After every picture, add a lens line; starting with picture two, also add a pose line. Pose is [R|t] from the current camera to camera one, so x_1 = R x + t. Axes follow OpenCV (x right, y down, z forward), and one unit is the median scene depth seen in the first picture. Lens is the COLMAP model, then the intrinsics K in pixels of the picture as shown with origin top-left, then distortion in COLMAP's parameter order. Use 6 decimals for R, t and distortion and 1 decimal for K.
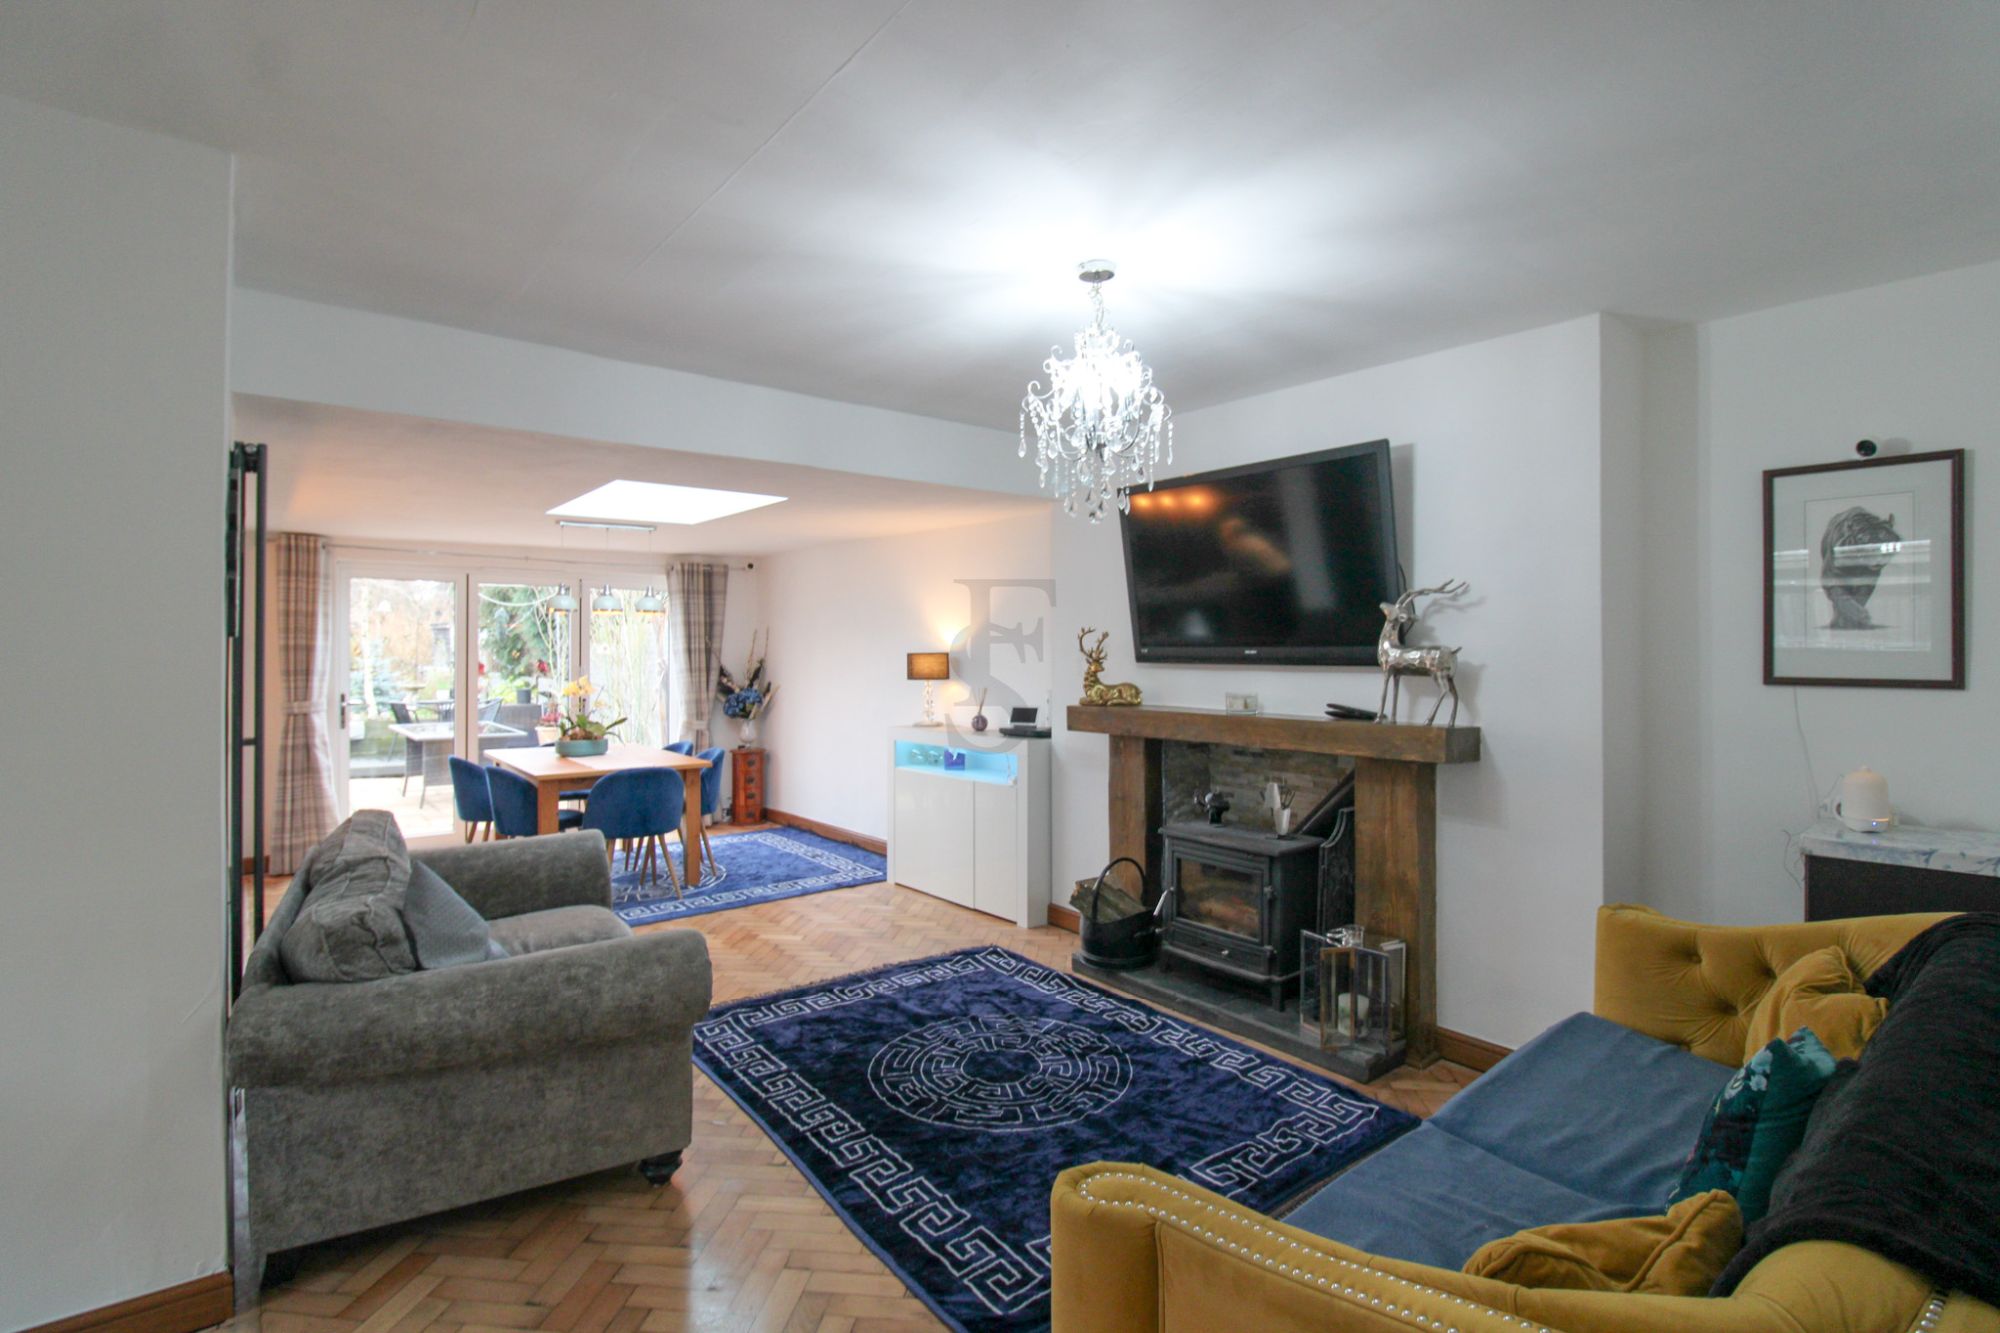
lens RADIAL K [[969.6, 0, 1012.9], [0, 969.6, 650.0], [0, 0, 1]] dist [-0.002411, -0.001016]
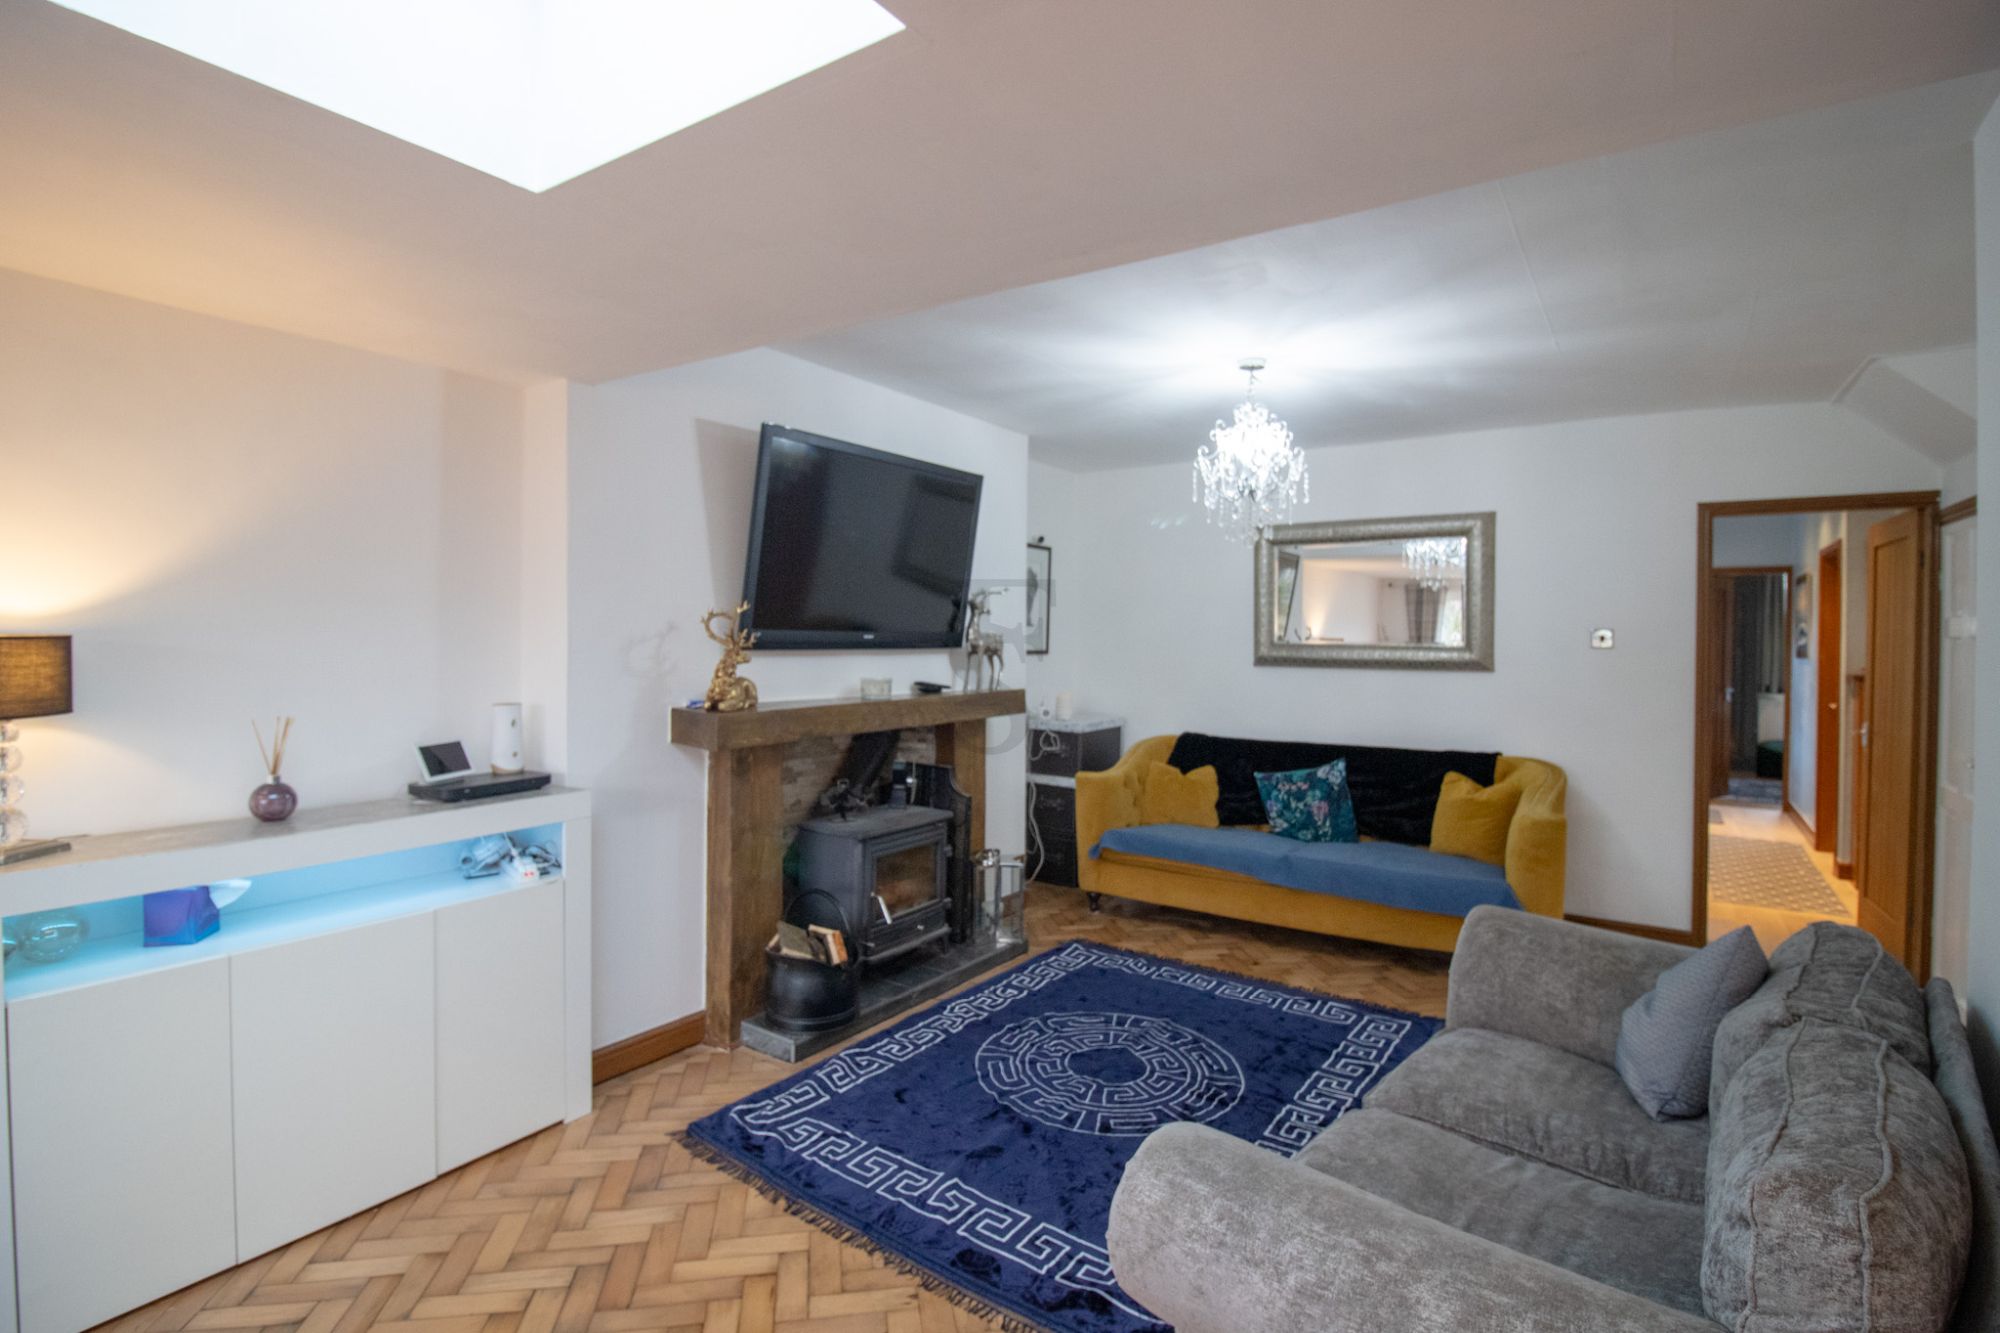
lens RADIAL K [[969.6, 0, 1012.9], [0, 969.6, 650.0], [0, 0, 1]] dist [-0.002411, -0.001016]
pose [[-0.296857, -0.018303, 0.954747, -0.766378], [-0.010685, 0.999817, 0.015845, -0.001730], [-0.954862, -0.005498, -0.296998, 1.170758]]
